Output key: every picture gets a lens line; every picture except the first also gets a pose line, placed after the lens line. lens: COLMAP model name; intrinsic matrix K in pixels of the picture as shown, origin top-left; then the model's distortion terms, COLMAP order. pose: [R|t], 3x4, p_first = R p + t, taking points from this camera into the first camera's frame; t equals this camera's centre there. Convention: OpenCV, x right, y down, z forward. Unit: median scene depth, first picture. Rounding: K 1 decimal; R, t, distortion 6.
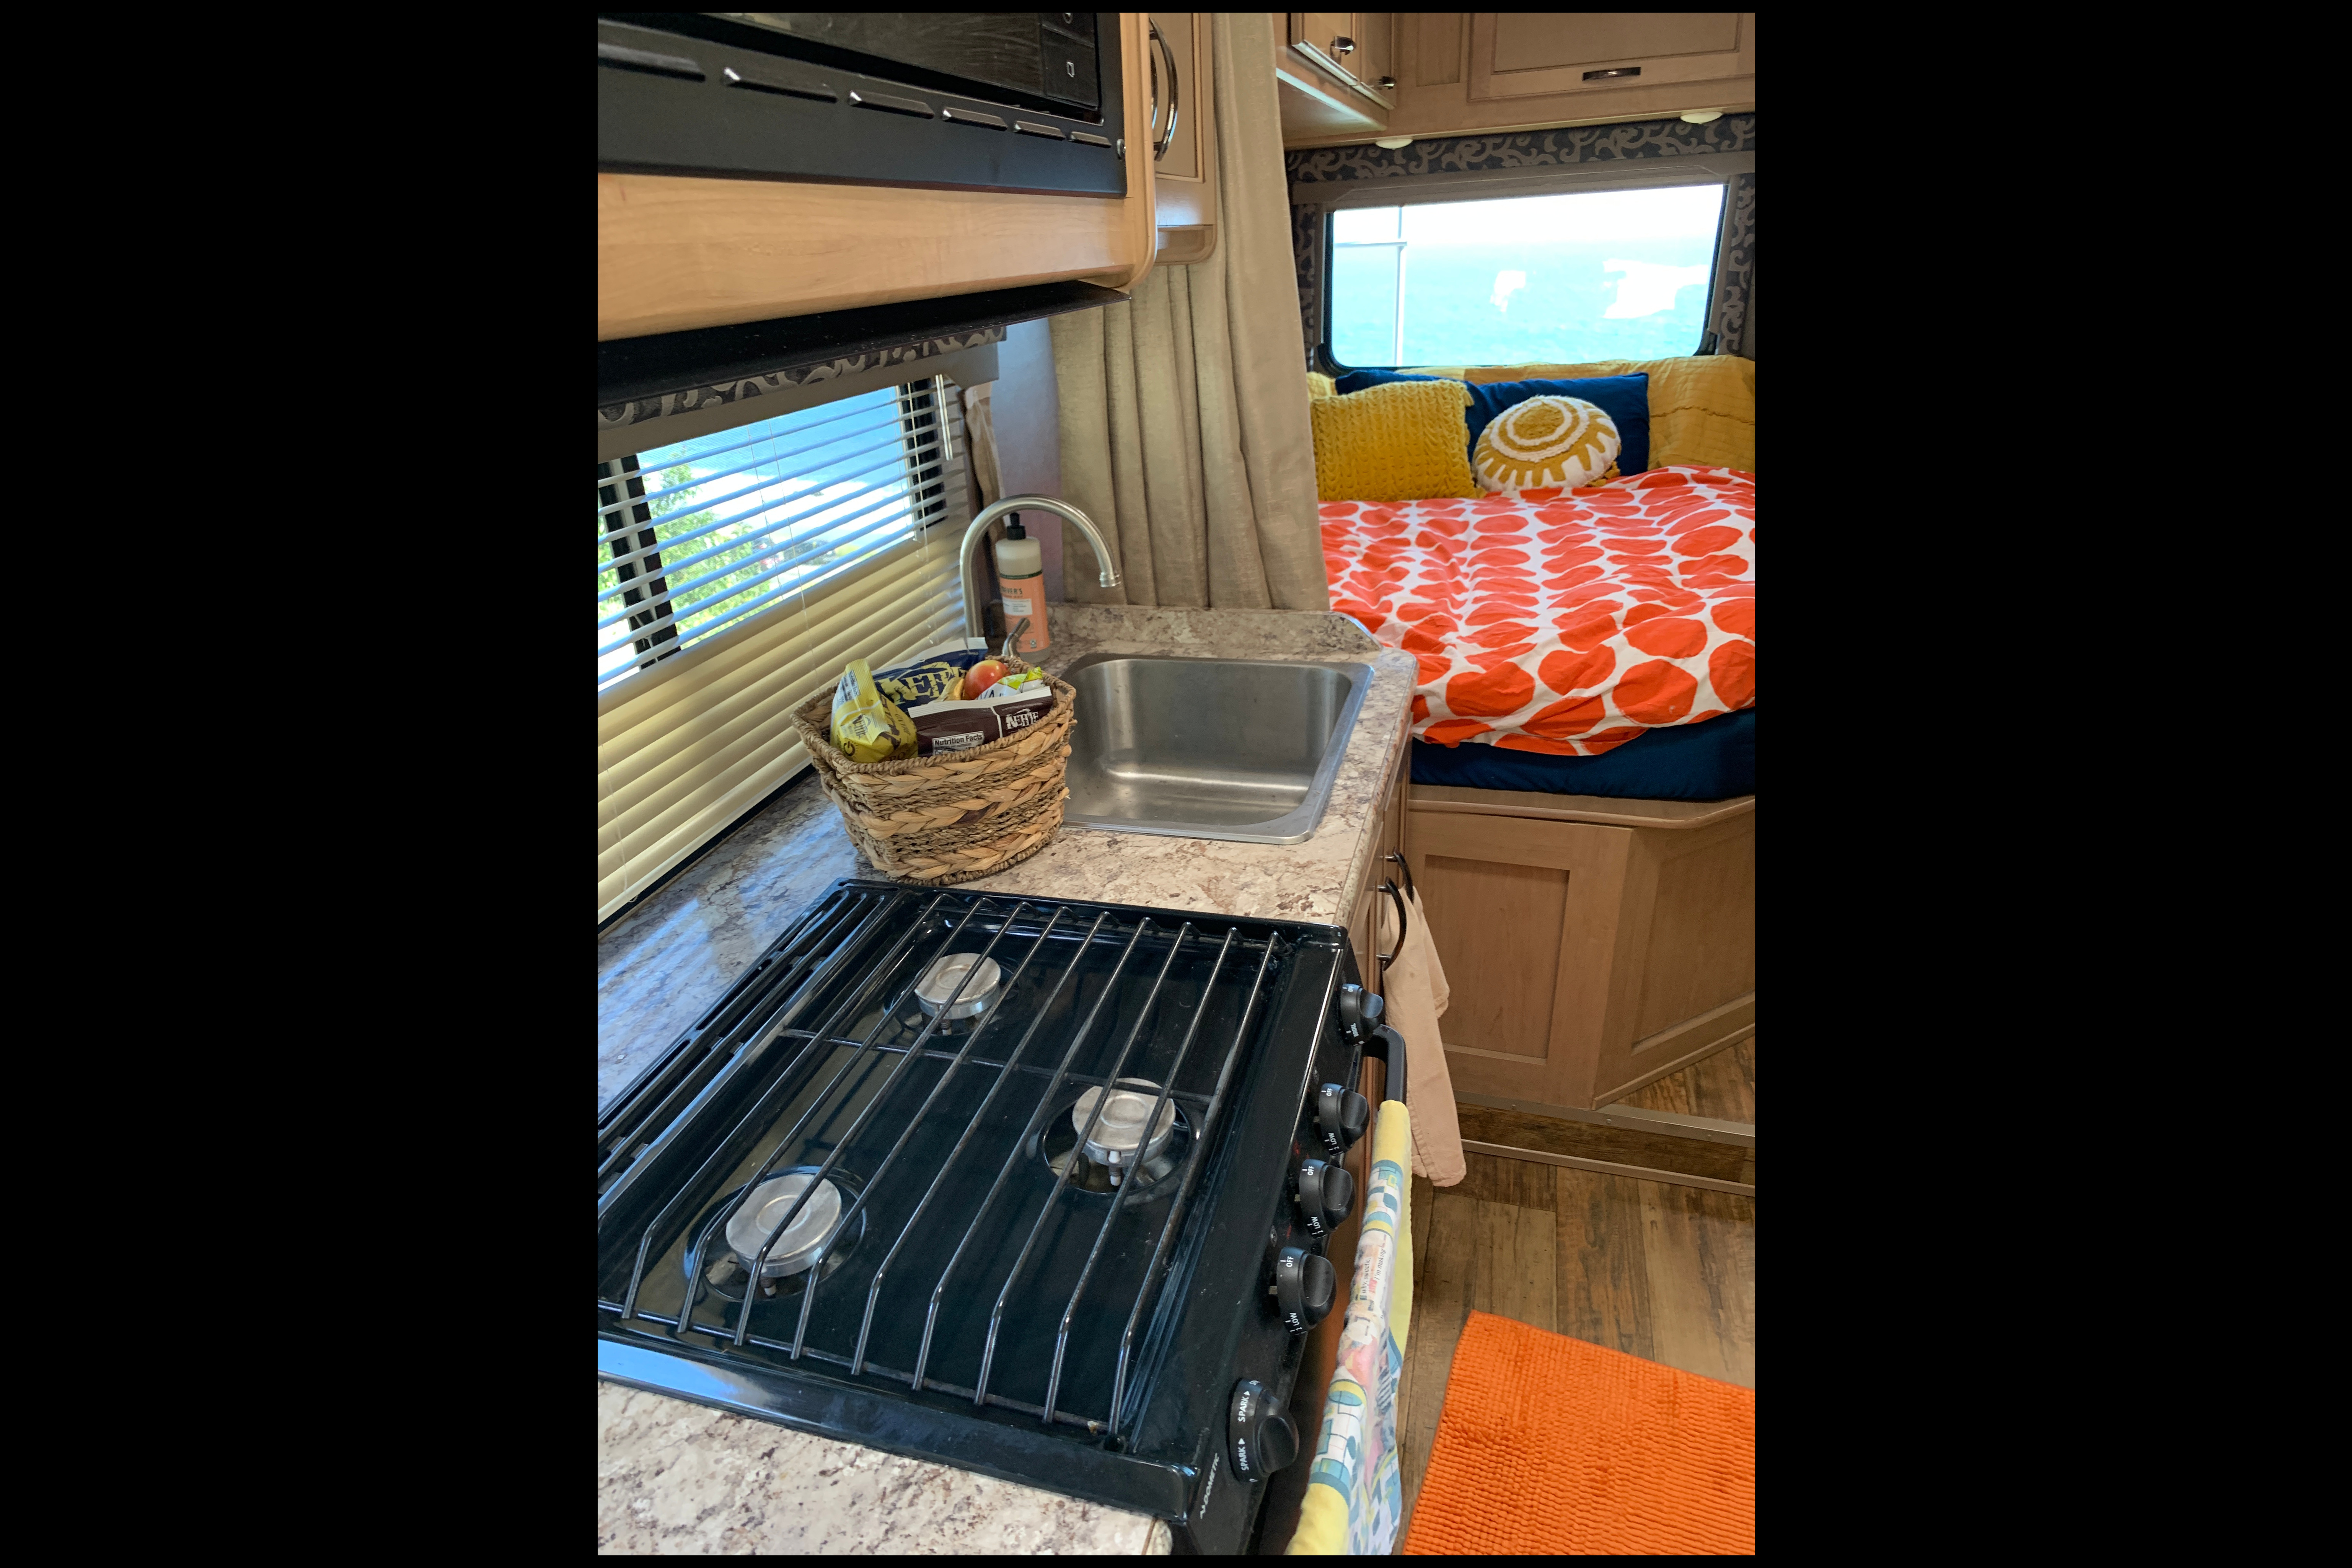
lens RADIAL K [[1177.0, 0, 1170.2], [0, 1177.0, 777.0], [0, 0, 1]] dist [0.000569, 0.029679]
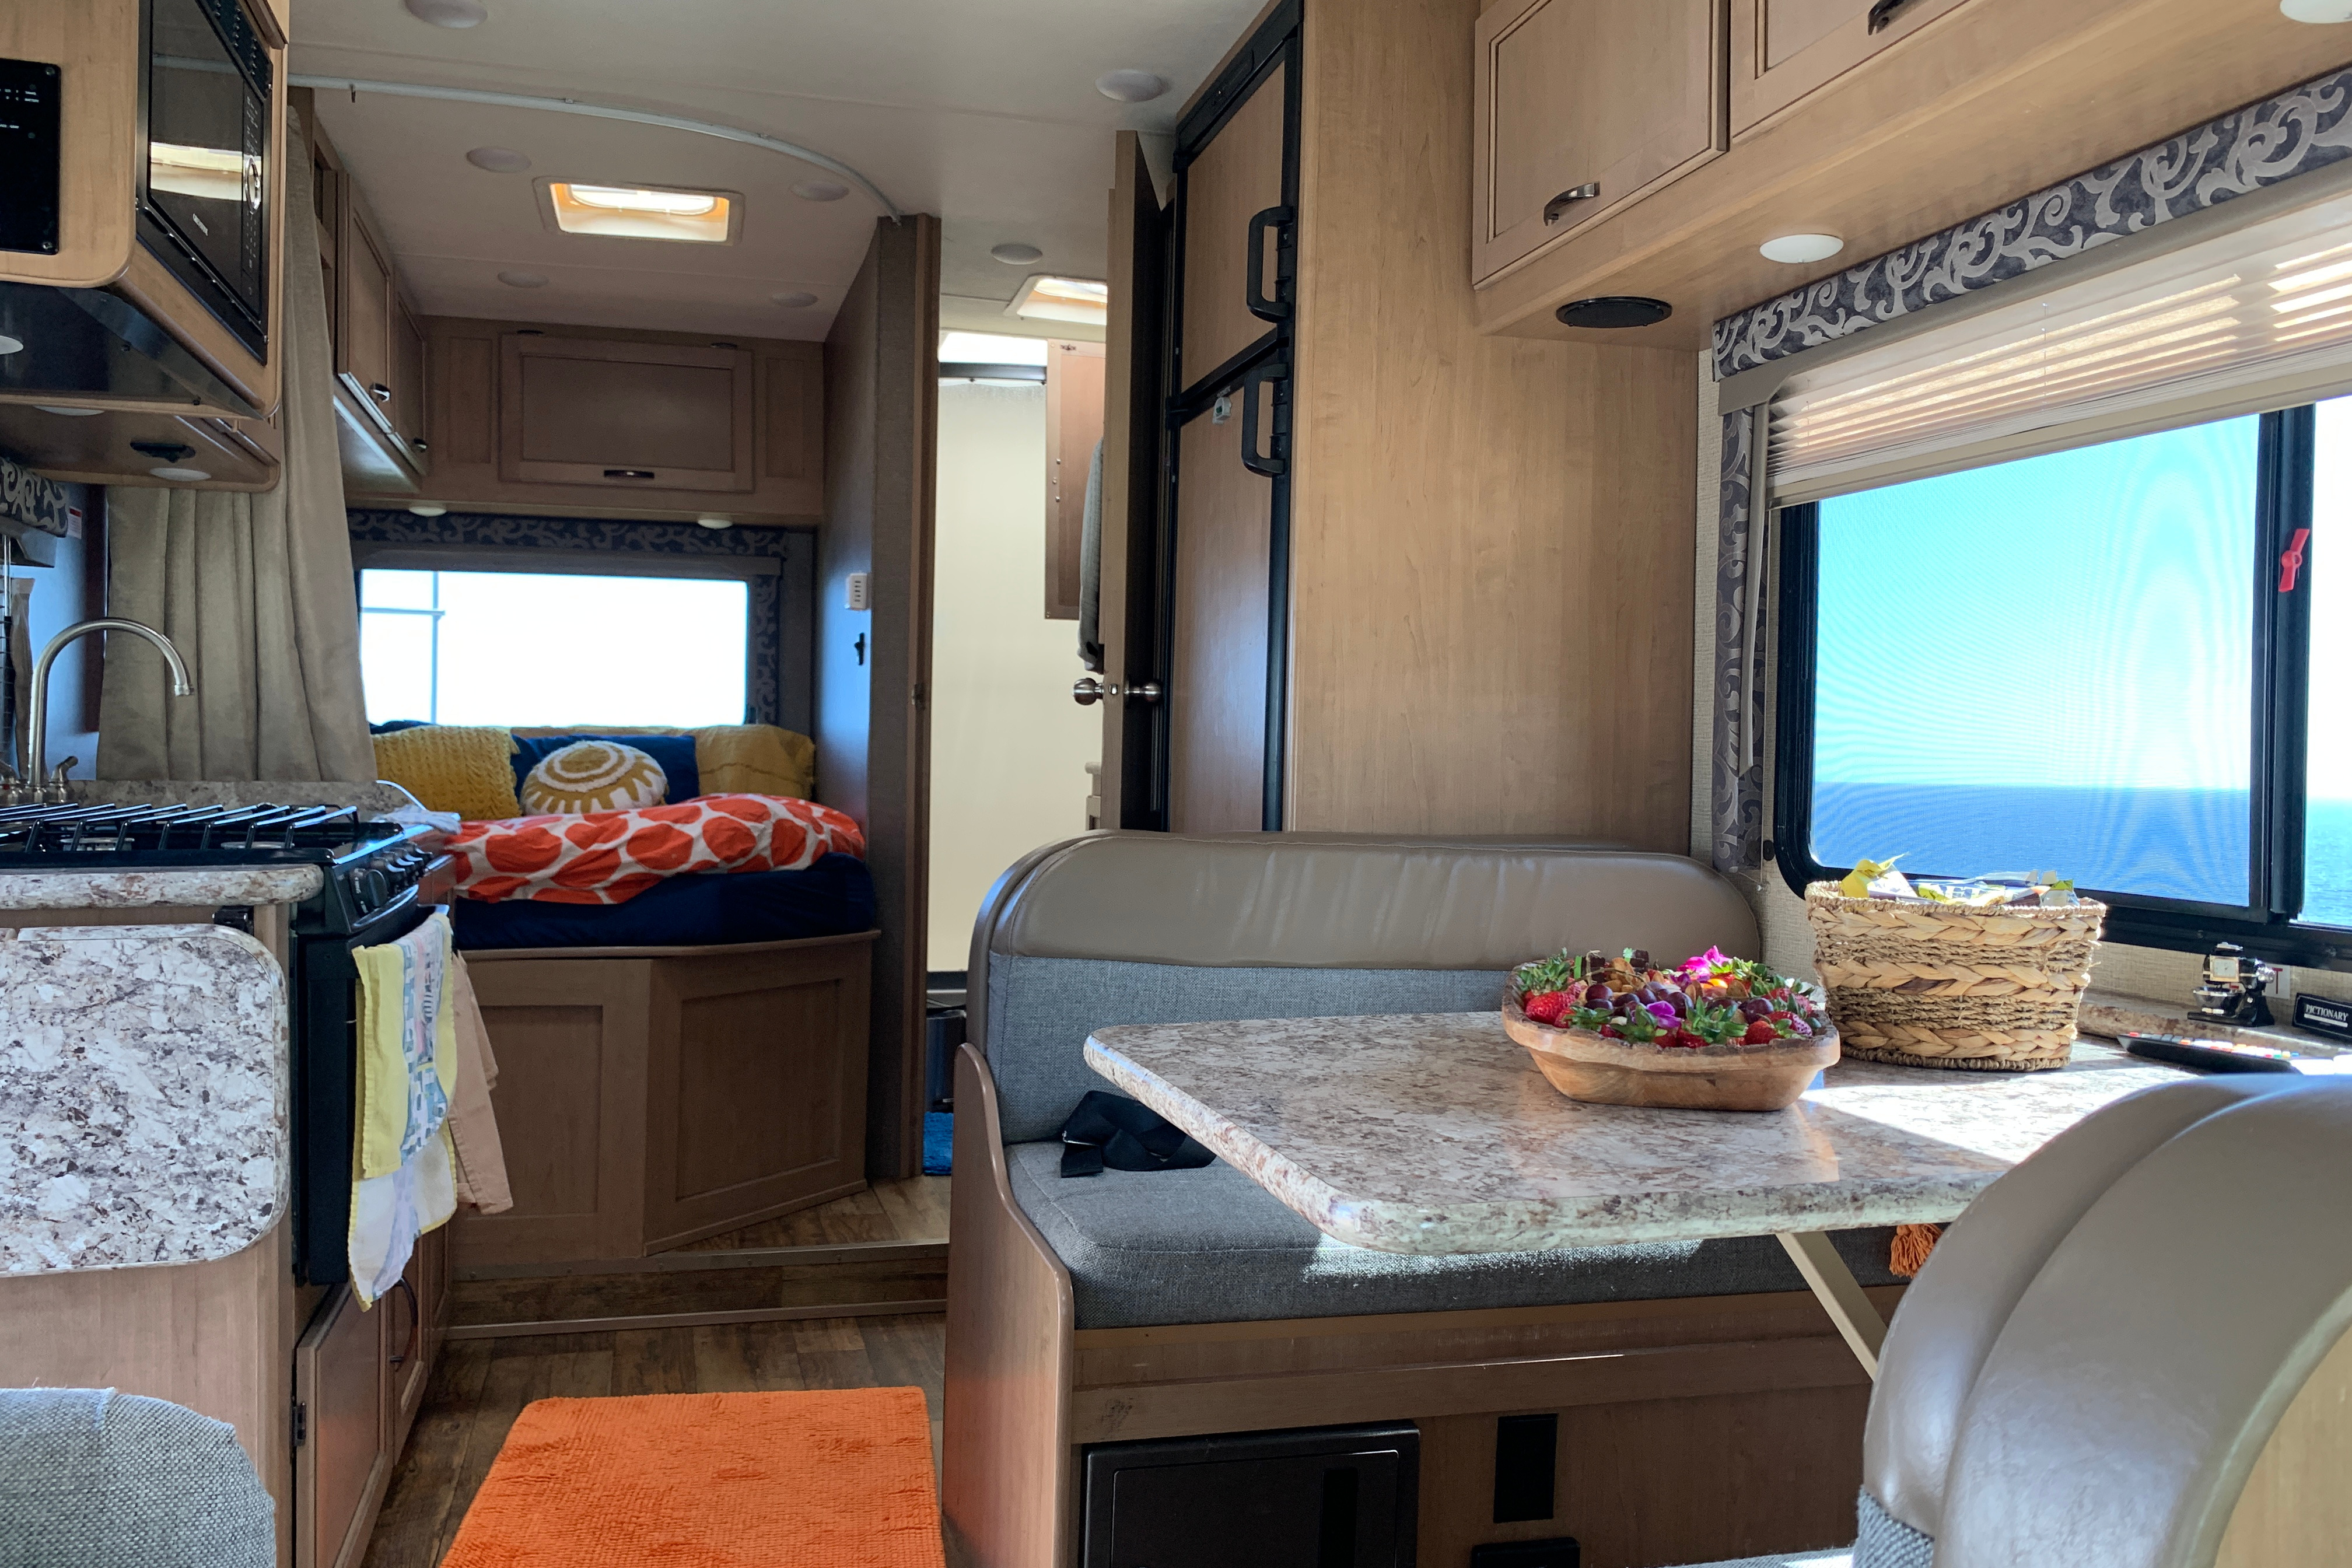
lens RADIAL K [[1972.7, 0, 1176.0], [0, 1972.7, 784.0], [0, 0, 1]] dist [0.014763, 0.000727]
pose [[0.860875, 0.059342, 0.505345, -0.105377], [0.169679, 0.902843, -0.395074, 0.475240], [-0.479692, 0.425855, 0.767166, -0.533040]]
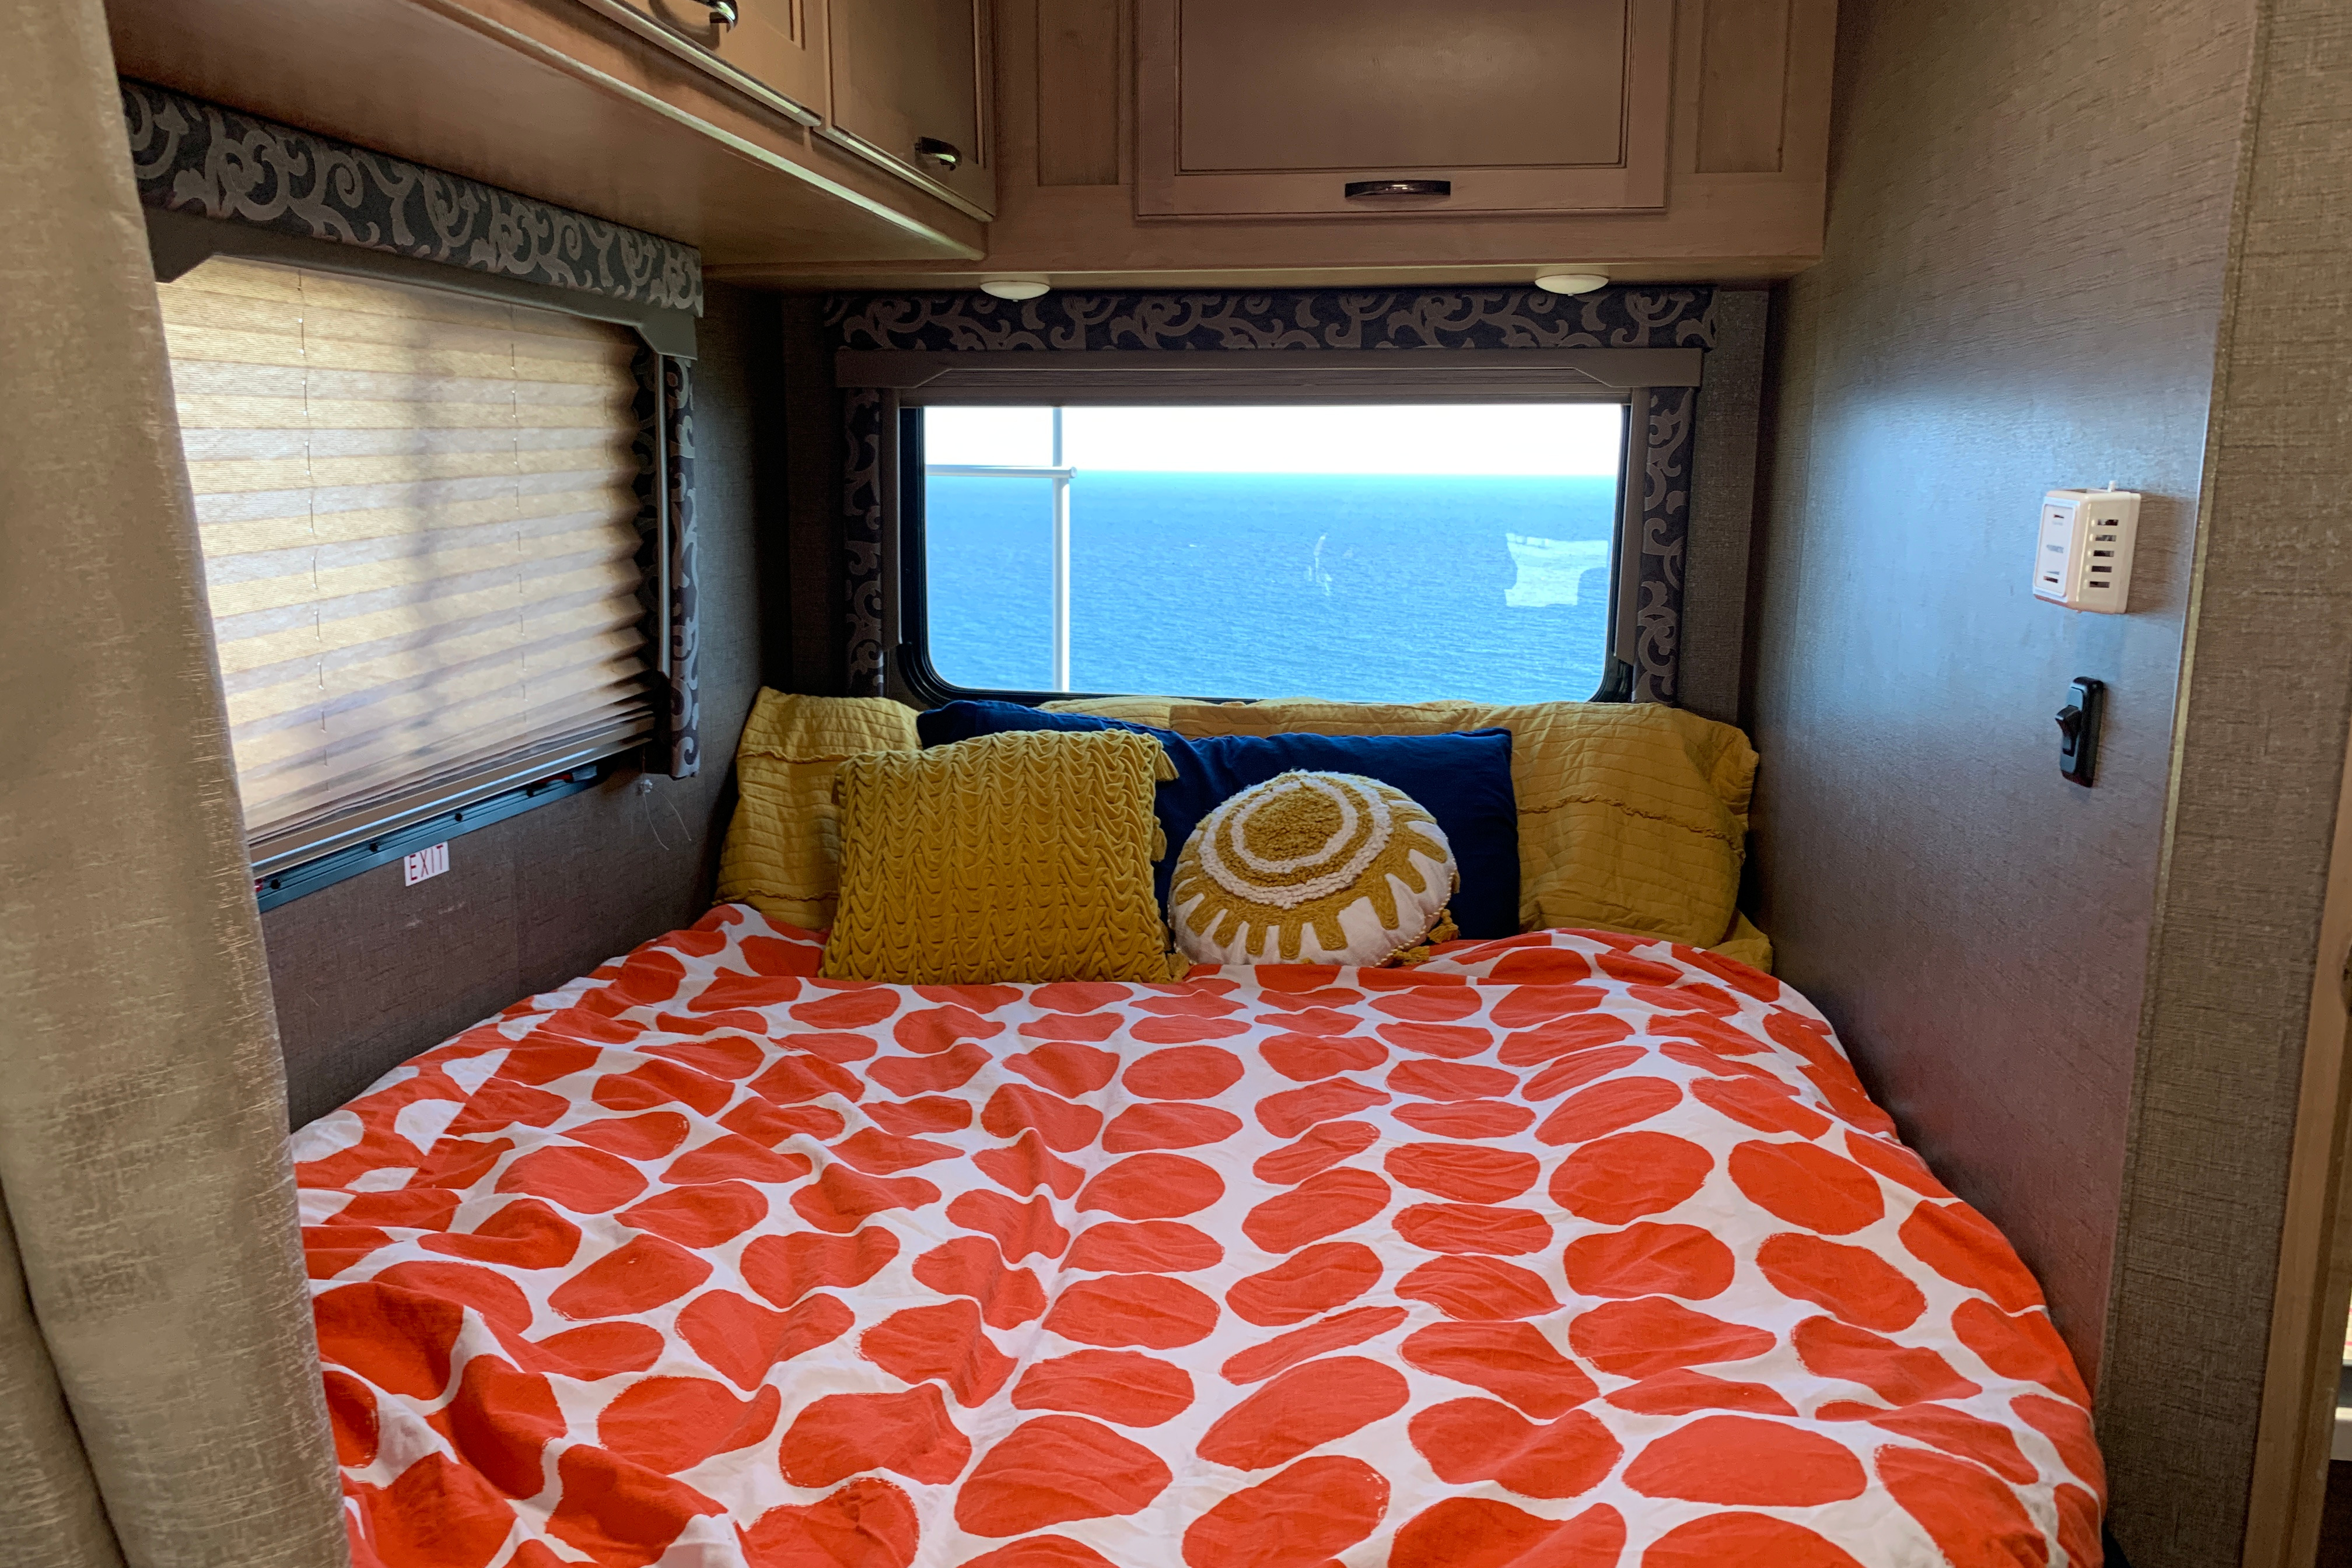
lens RADIAL K [[1695.3, 0, 1187.0], [0, 1695.3, 787.1], [0, 0, 1]] dist [0.104876, 0.000671]
pose [[0.988927, 0.029291, 0.145481, 0.169260], [0.007182, 0.969732, -0.244067, -0.147571], [-0.148226, 0.242410, 0.958784, 0.335968]]
